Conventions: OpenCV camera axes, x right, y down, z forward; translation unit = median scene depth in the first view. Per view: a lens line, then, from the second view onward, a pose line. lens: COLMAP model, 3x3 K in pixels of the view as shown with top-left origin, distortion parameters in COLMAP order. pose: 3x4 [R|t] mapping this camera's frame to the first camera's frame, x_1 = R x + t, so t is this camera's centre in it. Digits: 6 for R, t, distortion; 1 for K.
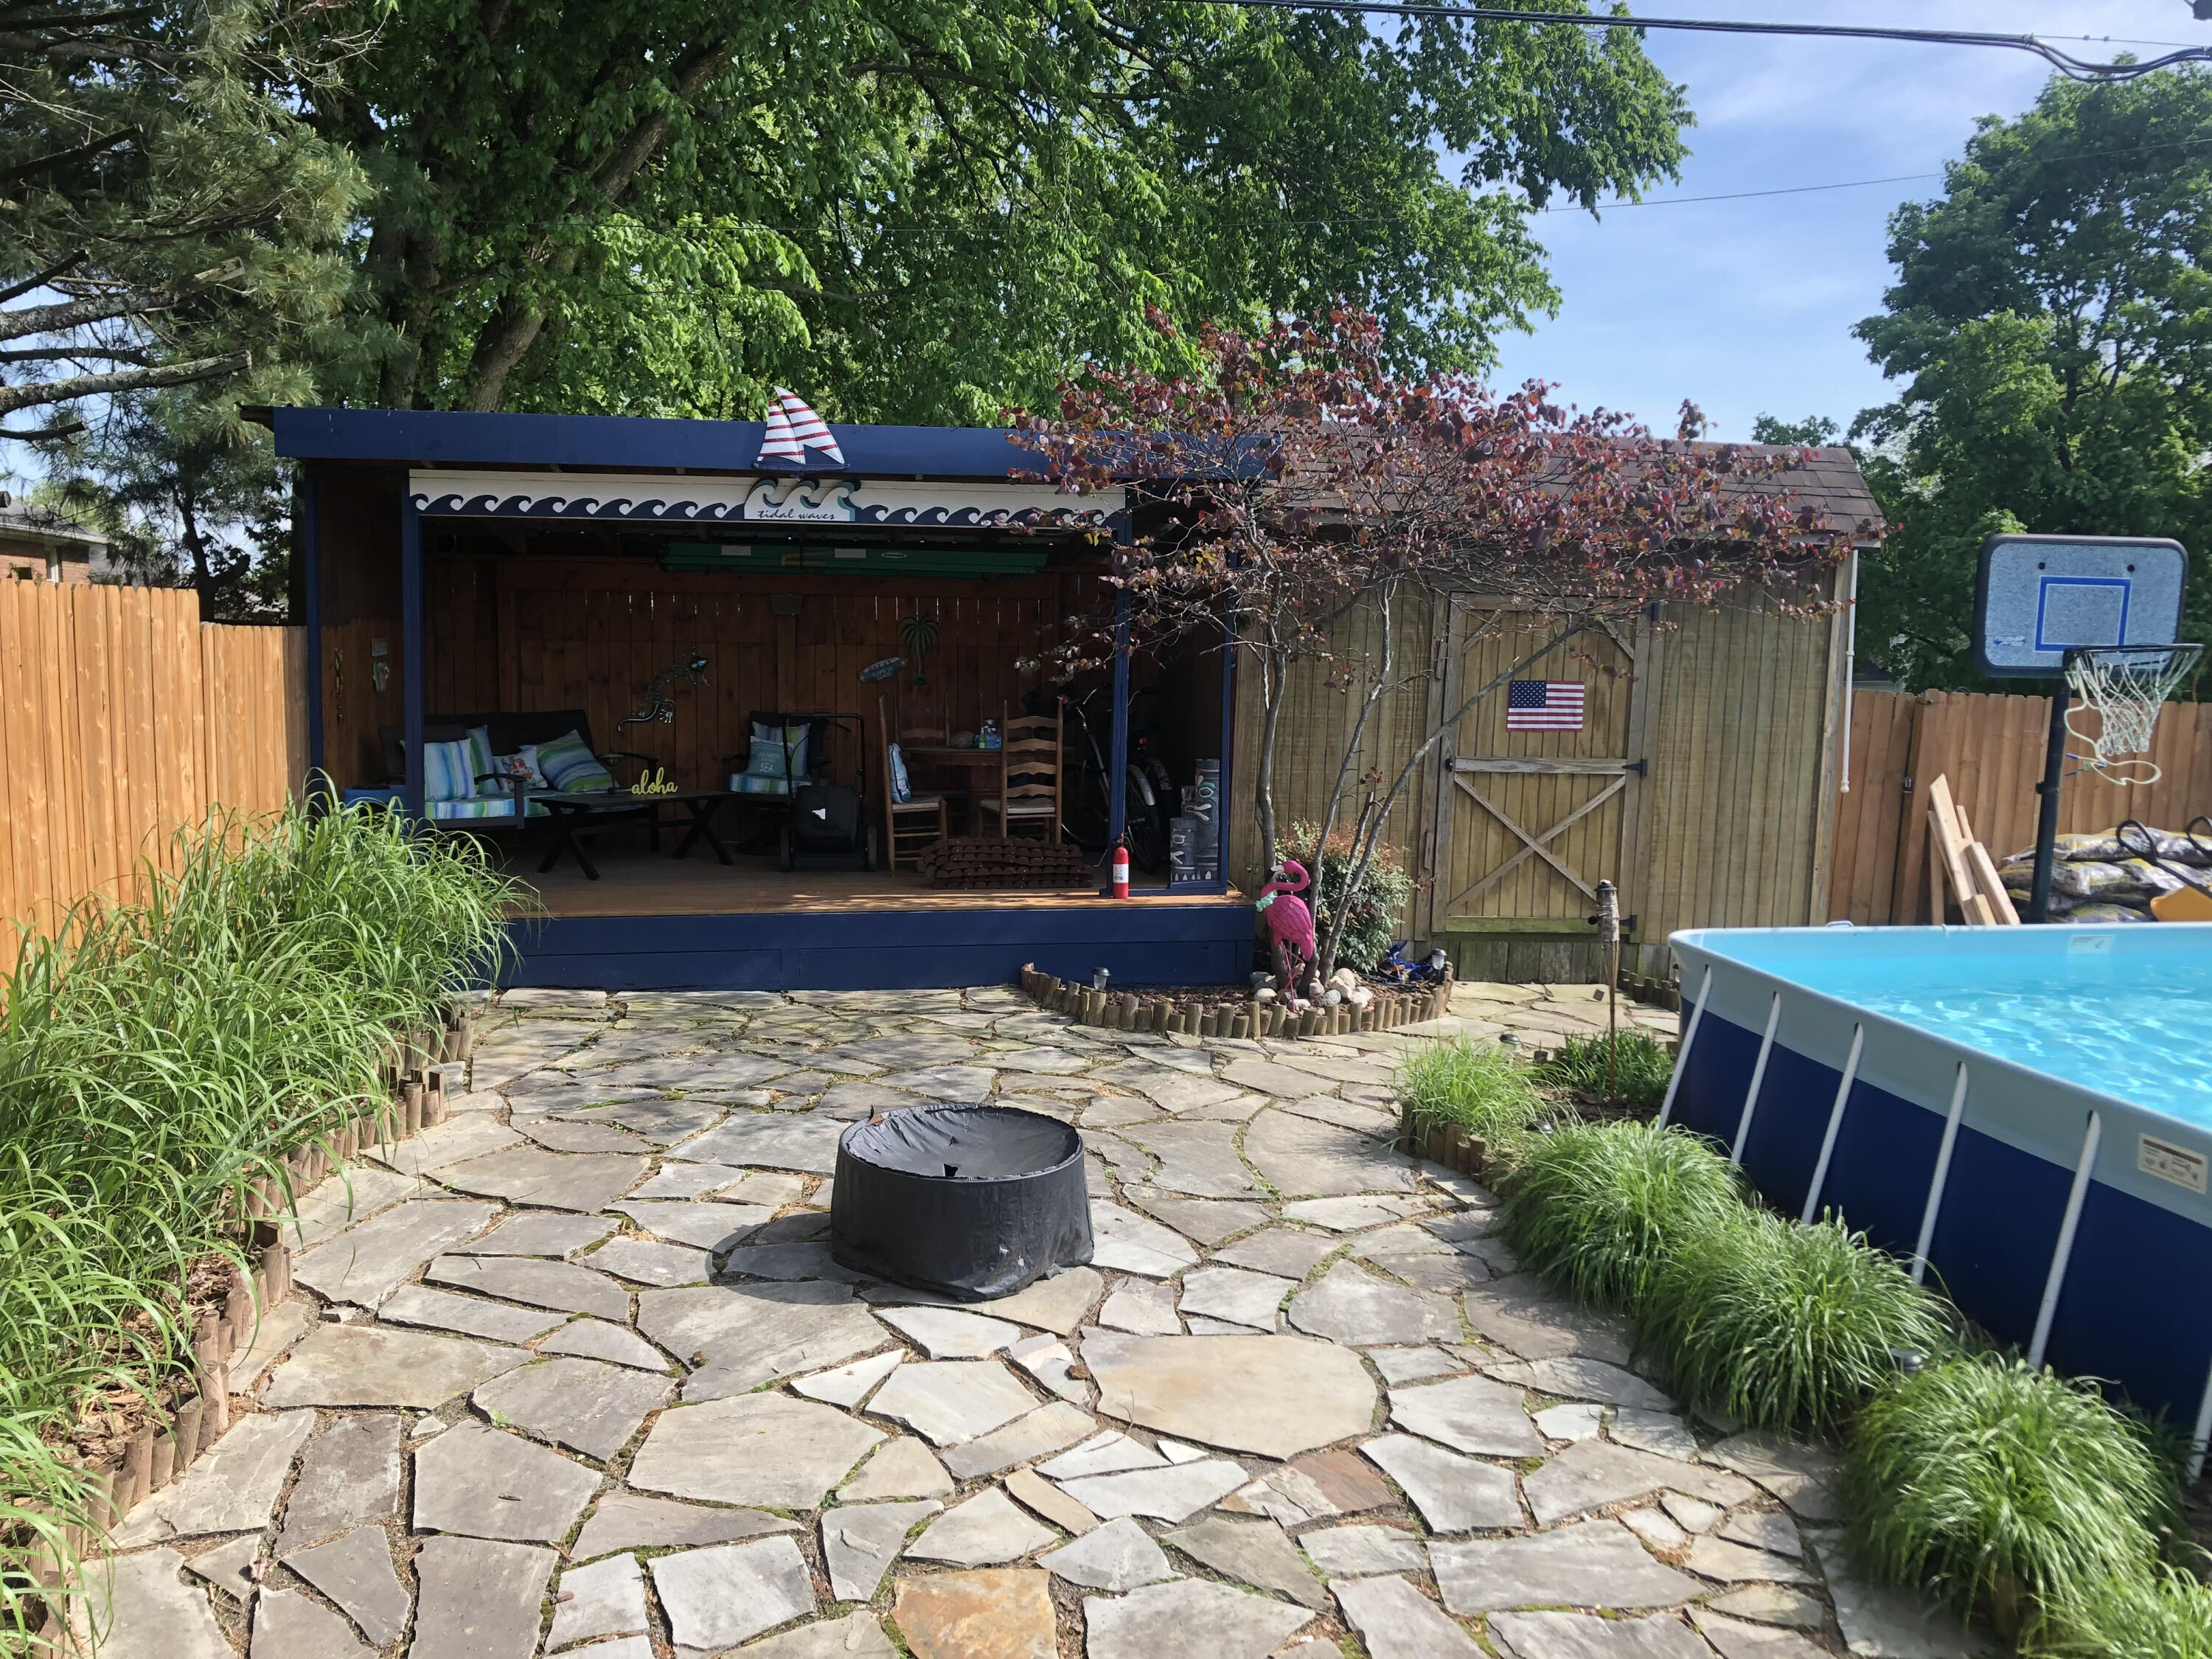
lens RADIAL K [[1792.6, 0, 1106.0], [0, 1792.6, 829.5], [0, 0, 1]] dist [0.010377, 0.015375]
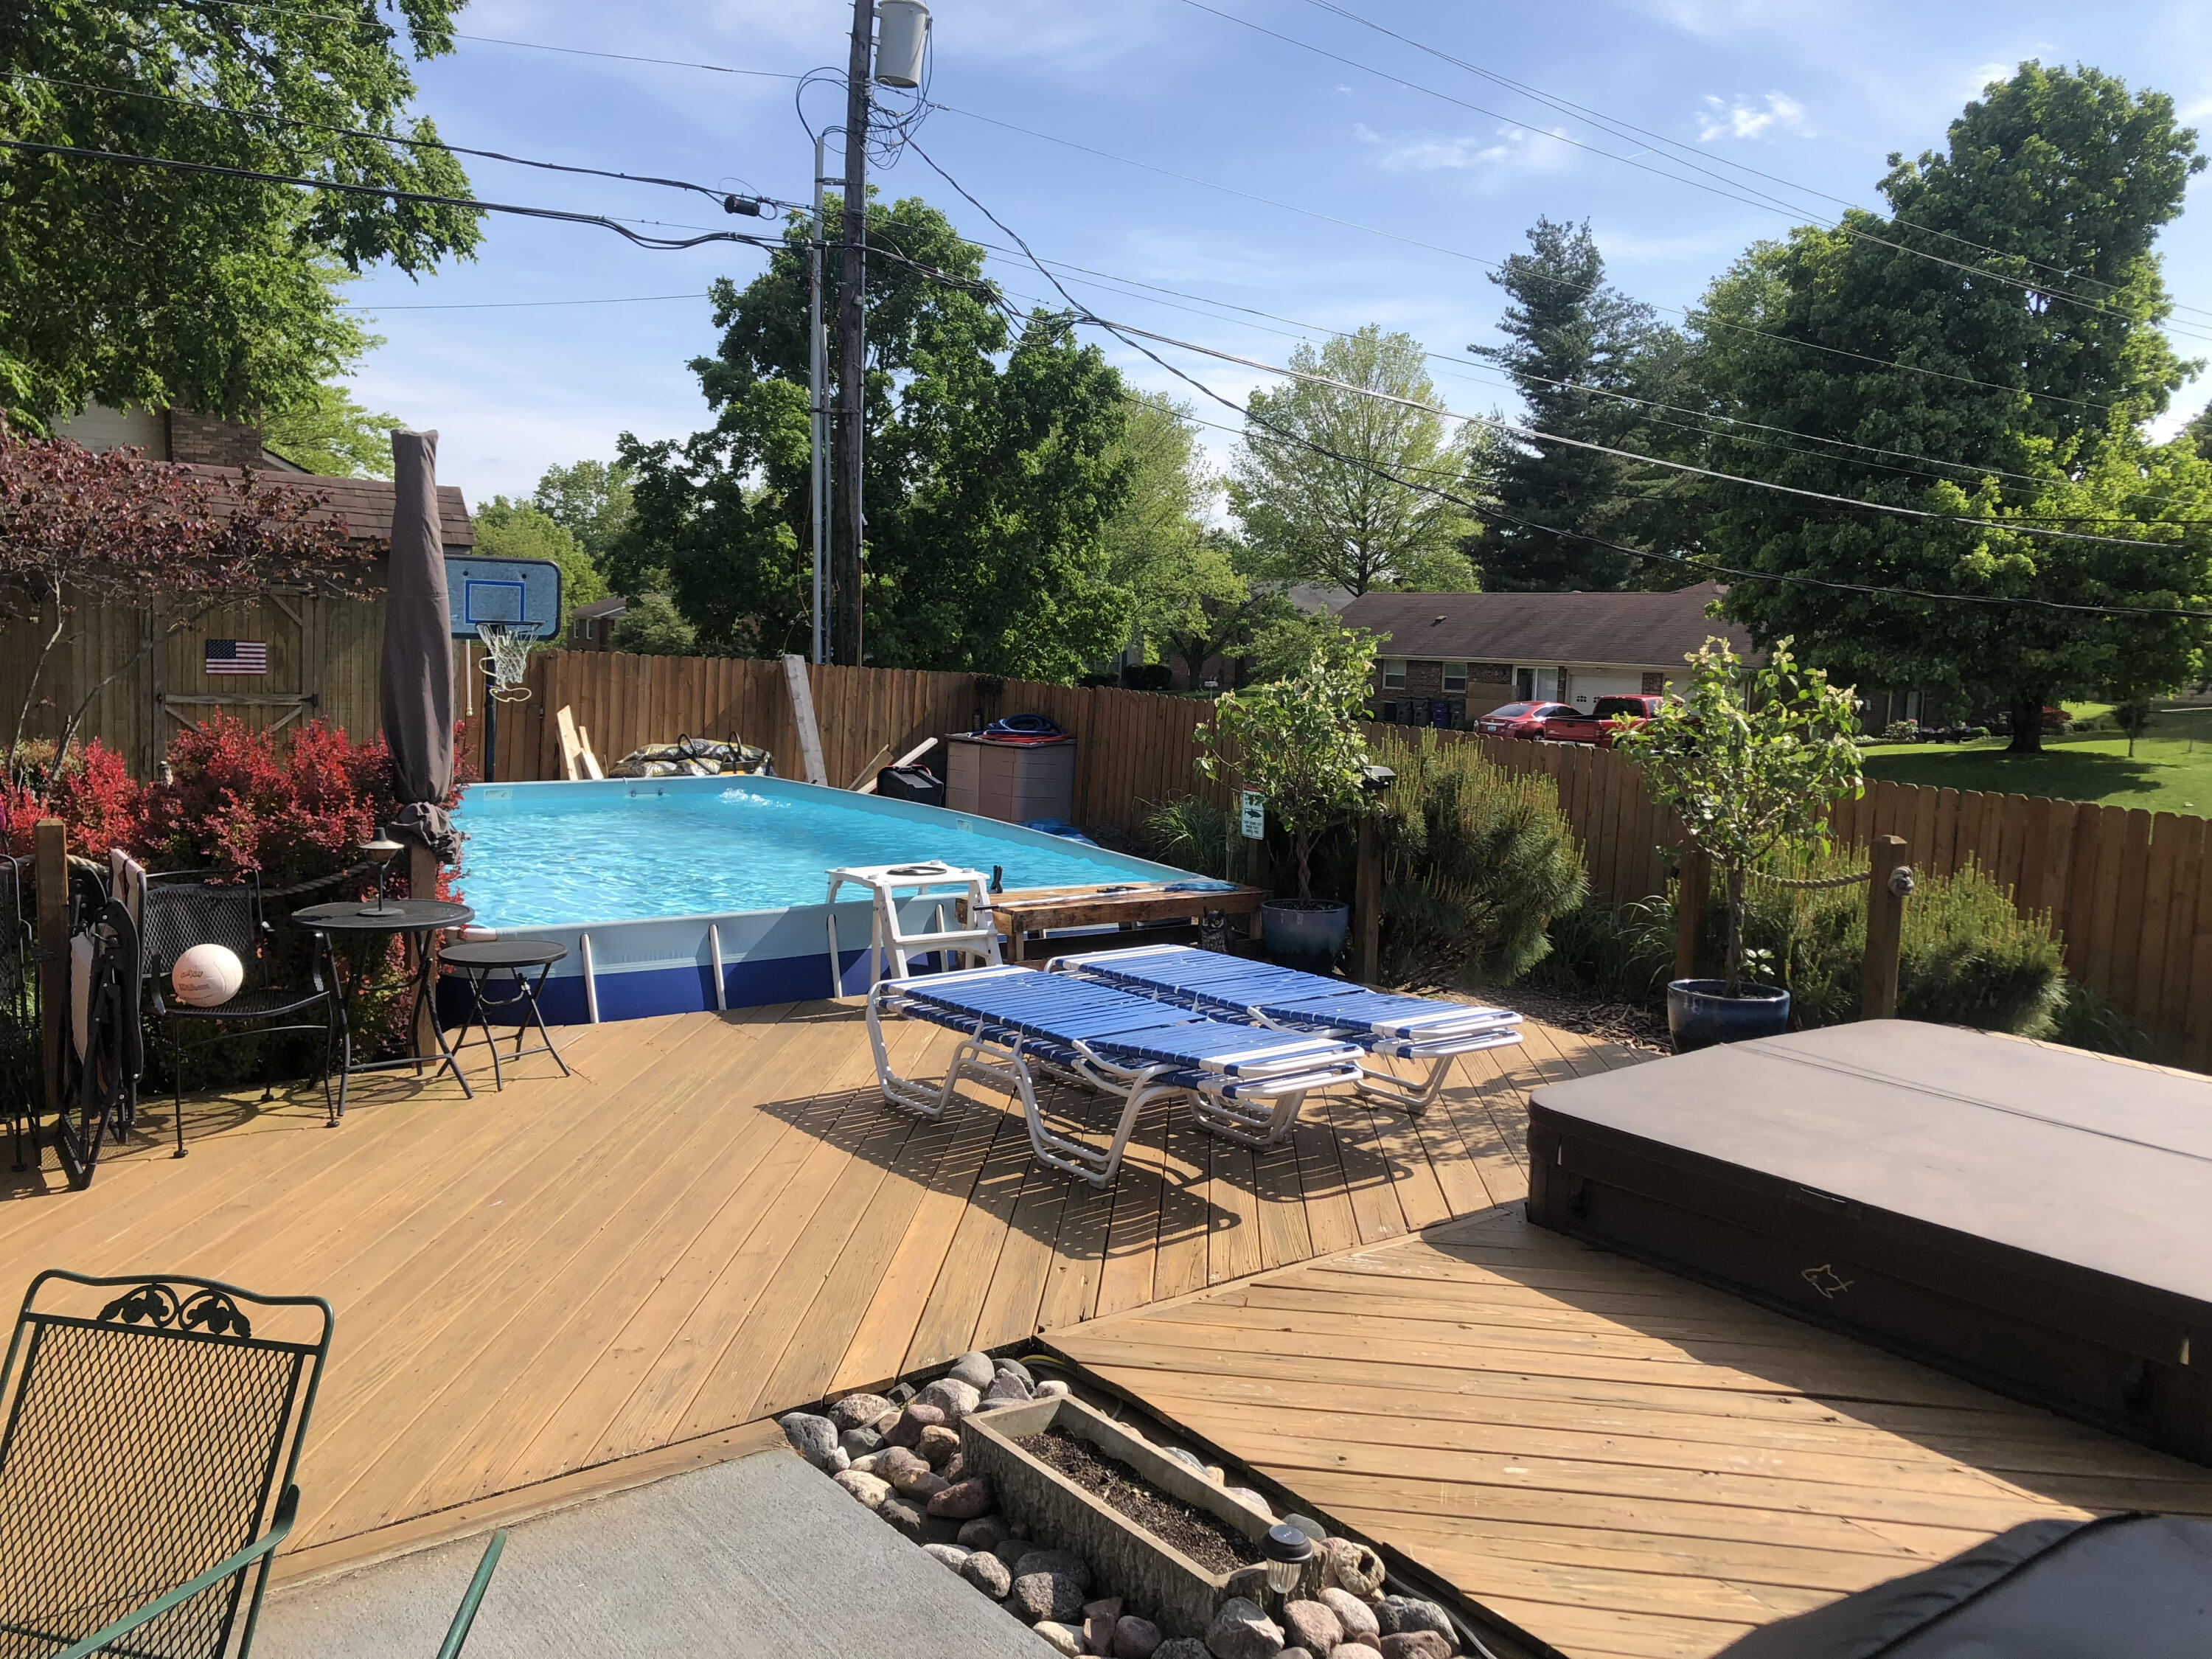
lens RADIAL K [[1802.5, 0, 1106.0], [0, 1802.5, 829.5], [0, 0, 1]] dist [0.001578, -0.005364]
pose [[0.907760, -0.035632, 0.417973, 0.618607], [0.027314, 0.999292, 0.025869, 0.116492], [-0.418599, -0.012066, 0.908091, -1.393804]]
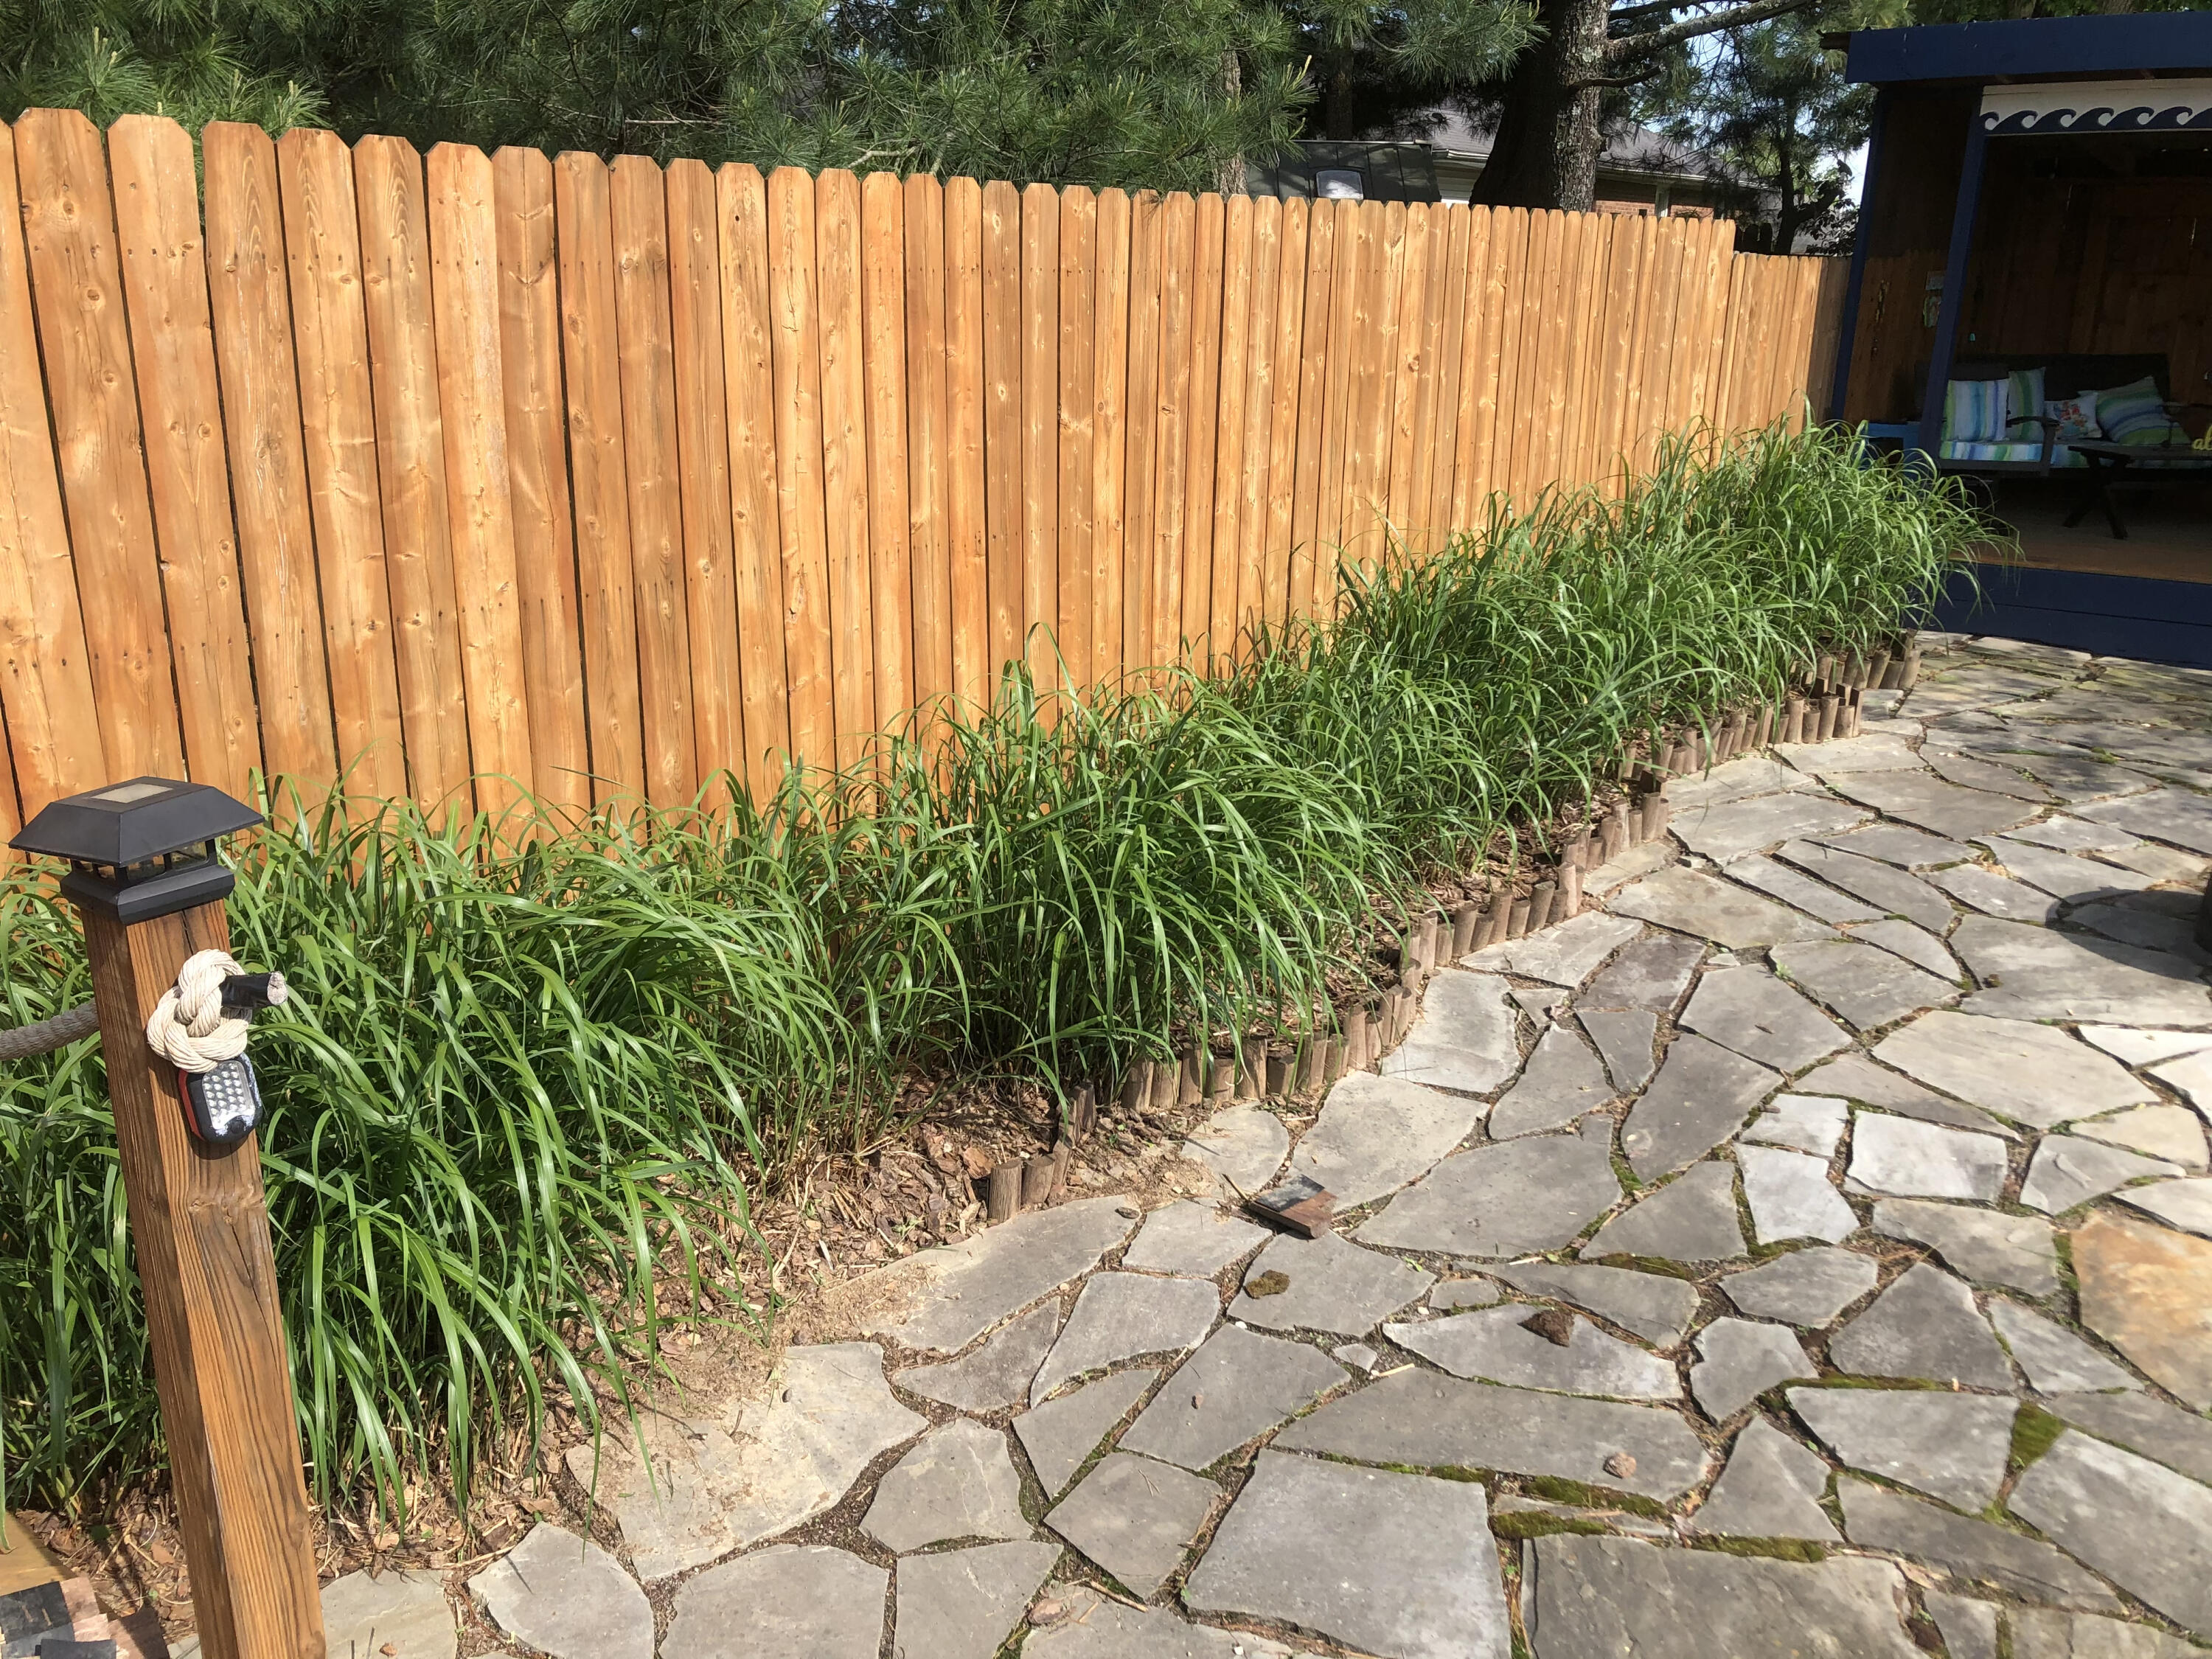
lens RADIAL K [[1802.5, 0, 1106.0], [0, 1802.5, 829.5], [0, 0, 1]] dist [0.001578, -0.005364]
pose [[0.661223, 0.213024, -0.719309, 0.152388], [-0.076942, 0.973037, 0.217438, 0.025379], [0.746233, -0.088430, 0.659785, -0.045311]]
